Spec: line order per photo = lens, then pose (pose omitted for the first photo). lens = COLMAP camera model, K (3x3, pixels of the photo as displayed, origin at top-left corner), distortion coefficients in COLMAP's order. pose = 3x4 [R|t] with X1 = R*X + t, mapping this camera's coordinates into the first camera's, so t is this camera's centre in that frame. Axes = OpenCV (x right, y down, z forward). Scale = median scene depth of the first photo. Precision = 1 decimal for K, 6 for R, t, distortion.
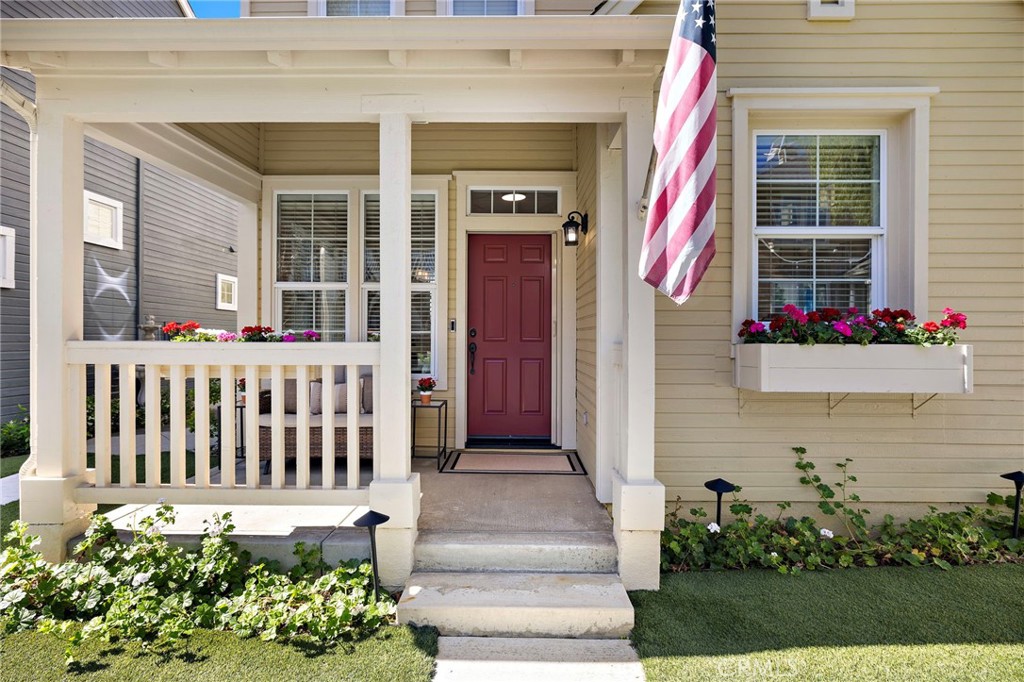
lens RADIAL K [[510.6, 0, 512.0], [0, 510.6, 341.0], [0, 0, 1]] dist [-0.002522, -0.000198]
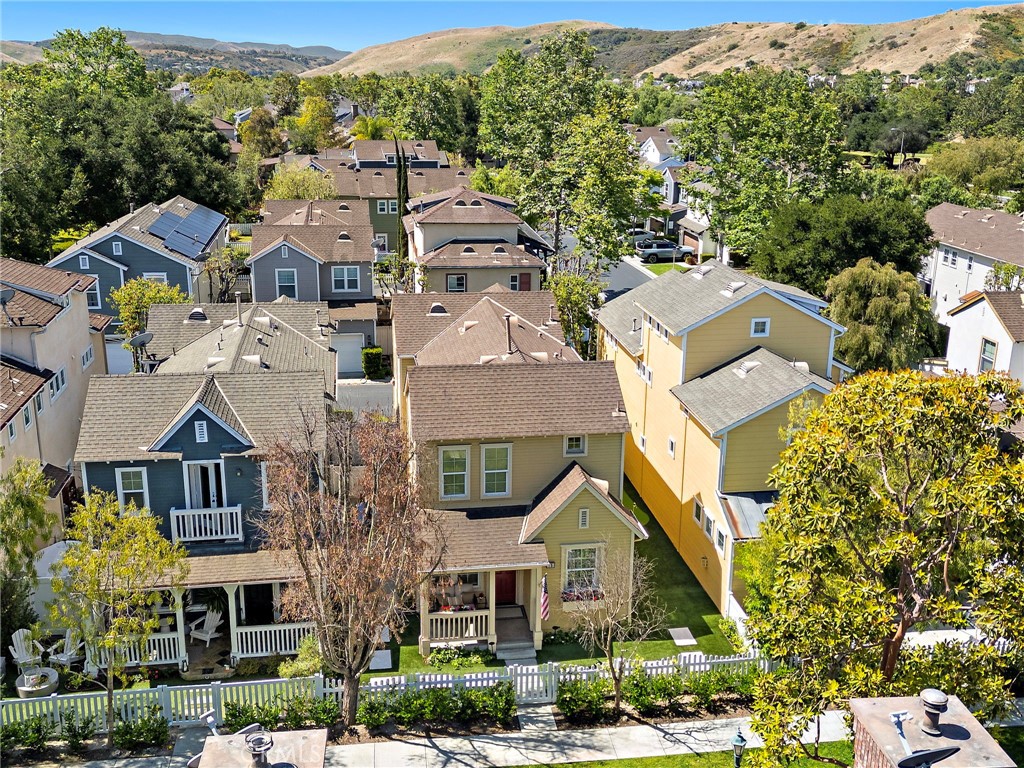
lens RADIAL K [[1022.4, 0, 511.3], [0, 1022.4, 354.6], [0, 0, 1]] dist [0.007072, 0.003225]
pose [[0.984587, -0.036945, 0.170948, -1.445282], [-0.010973, 0.962459, 0.271205, -4.470922], [-0.174550, -0.268901, 0.947220, -6.858610]]
